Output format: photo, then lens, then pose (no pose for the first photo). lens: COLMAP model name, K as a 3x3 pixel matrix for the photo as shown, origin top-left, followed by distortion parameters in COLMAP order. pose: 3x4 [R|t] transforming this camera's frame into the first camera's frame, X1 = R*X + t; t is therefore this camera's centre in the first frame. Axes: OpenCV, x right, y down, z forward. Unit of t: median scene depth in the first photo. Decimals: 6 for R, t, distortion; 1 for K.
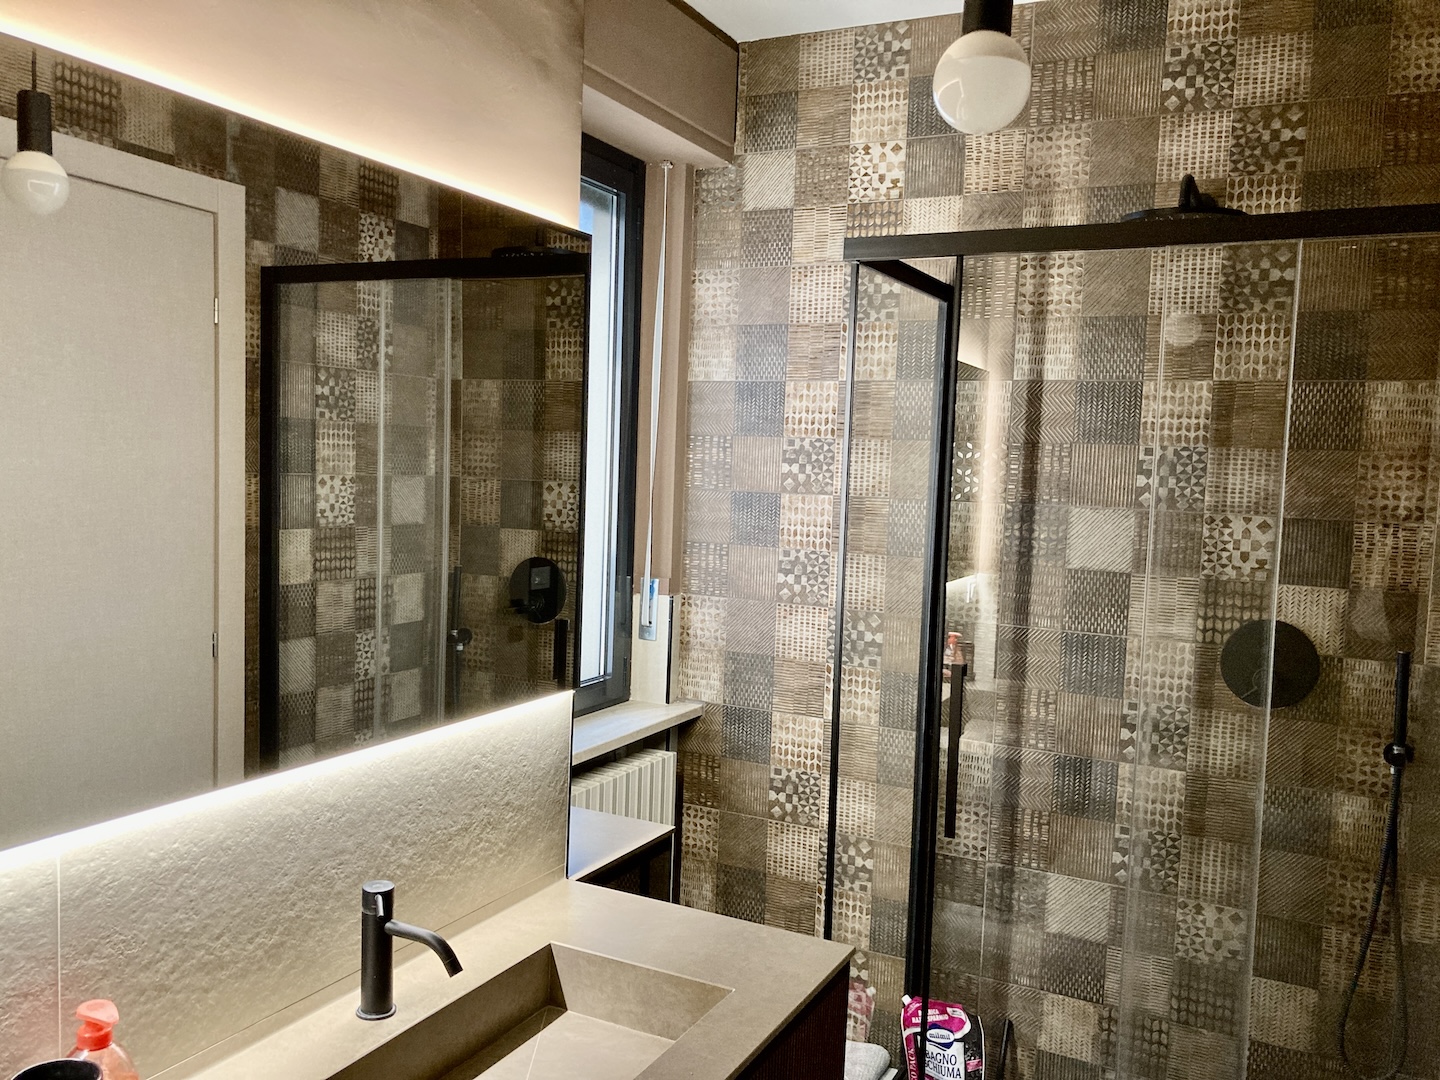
lens RADIAL K [[1182.5, 0, 711.0], [0, 1182.5, 545.0], [0, 0, 1]] dist [0.029490, -0.030056]
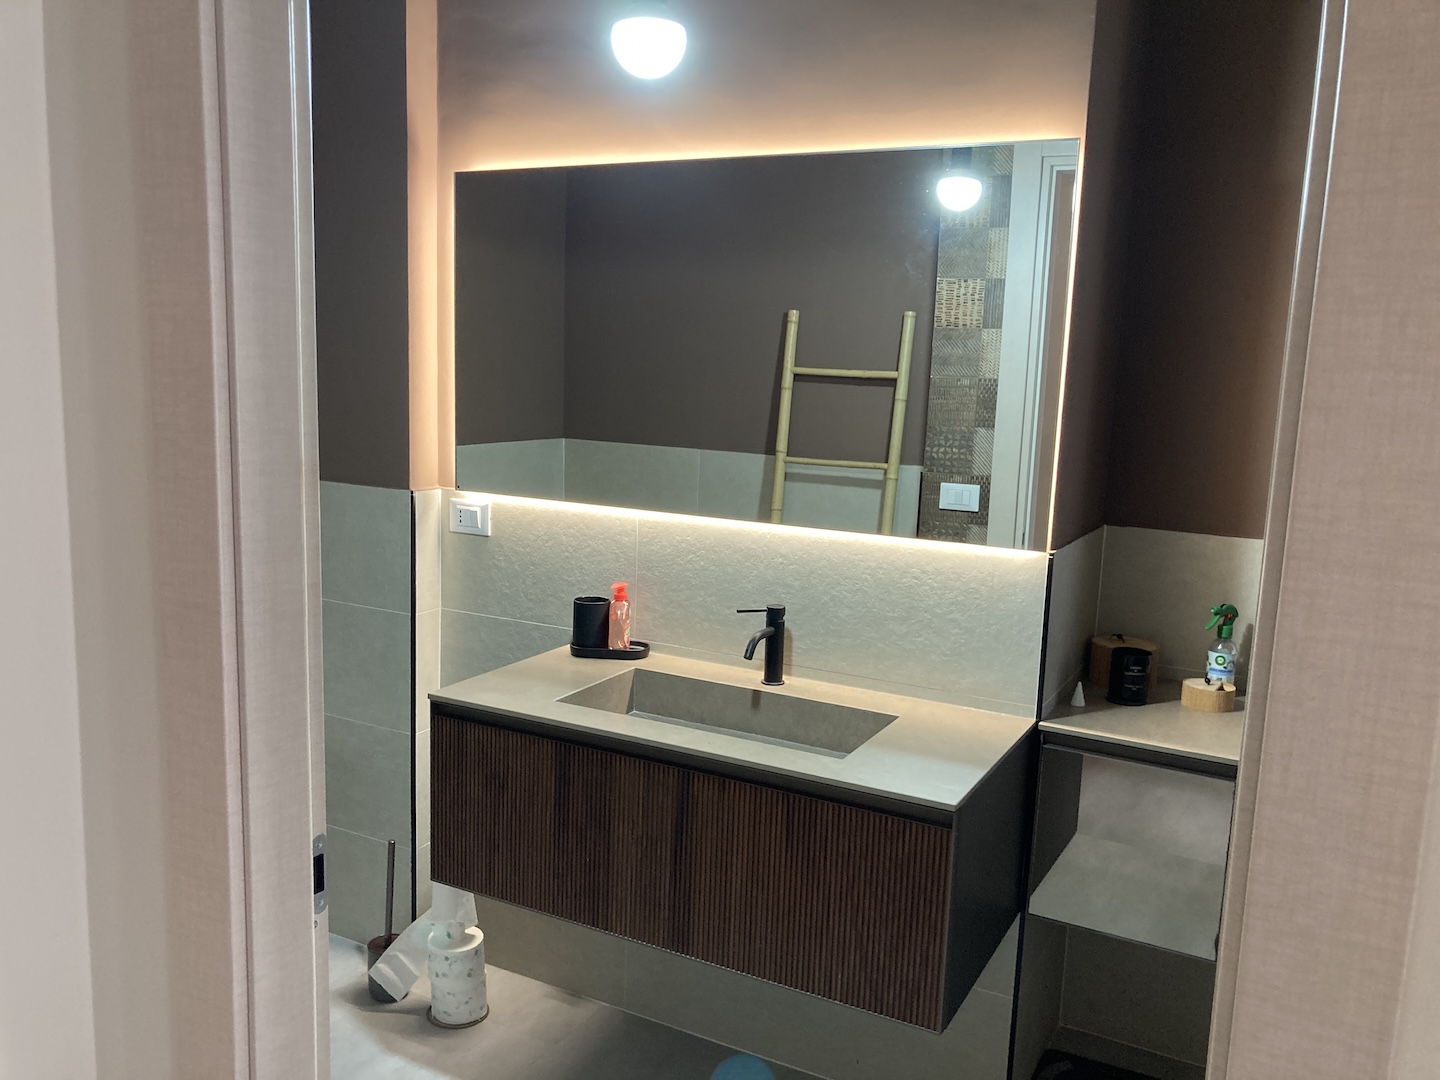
lens RADIAL K [[1182.5, 0, 711.0], [0, 1182.5, 545.0], [0, 0, 1]] dist [0.029490, -0.030056]
pose [[-0.019736, 0.122501, -0.992272, 1.131419], [-0.106689, 0.986541, 0.123915, 0.008846], [0.994096, 0.108311, -0.006401, 0.772903]]
